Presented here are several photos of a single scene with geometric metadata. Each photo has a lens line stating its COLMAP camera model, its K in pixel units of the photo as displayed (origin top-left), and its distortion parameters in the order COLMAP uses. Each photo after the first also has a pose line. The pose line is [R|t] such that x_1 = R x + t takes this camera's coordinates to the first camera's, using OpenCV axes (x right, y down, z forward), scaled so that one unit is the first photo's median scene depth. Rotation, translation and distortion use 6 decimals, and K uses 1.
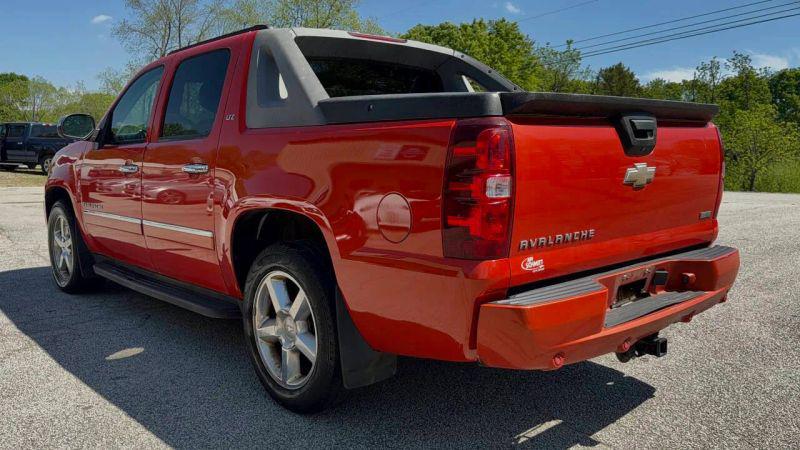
lens RADIAL K [[659.8, 0, 383.1], [0, 659.8, 230.0], [0, 0, 1]] dist [0.055250, -0.082288]
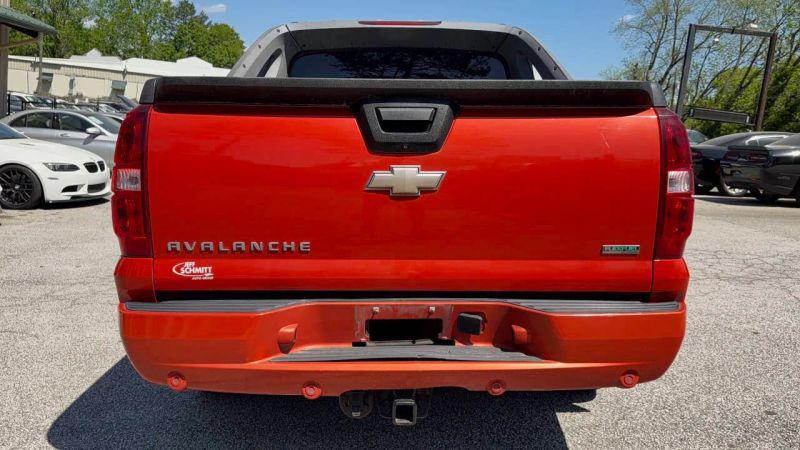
lens RADIAL K [[659.8, 0, 403.2], [0, 659.8, 226.9], [0, 0, 1]] dist [0.055250, -0.082288]
pose [[0.775362, 0.098632, -0.623767, 0.873180], [-0.097465, 0.994584, 0.036114, -0.058217], [0.623950, 0.032794, 0.780776, 0.415633]]
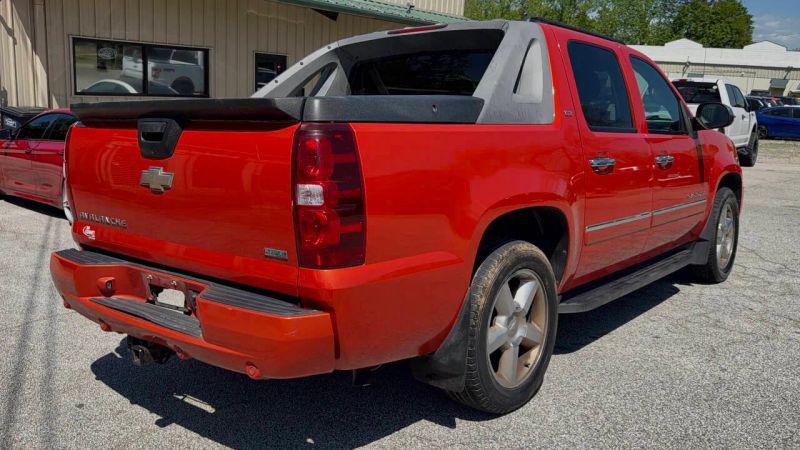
lens RADIAL K [[659.8, 0, 403.7], [0, 659.8, 228.8], [0, 0, 1]] dist [0.055250, -0.082288]
pose [[0.176454, 0.166873, -0.970061, 1.428731], [-0.132006, 0.980634, 0.144679, -0.203394], [0.975417, 0.102525, 0.195065, 1.184166]]
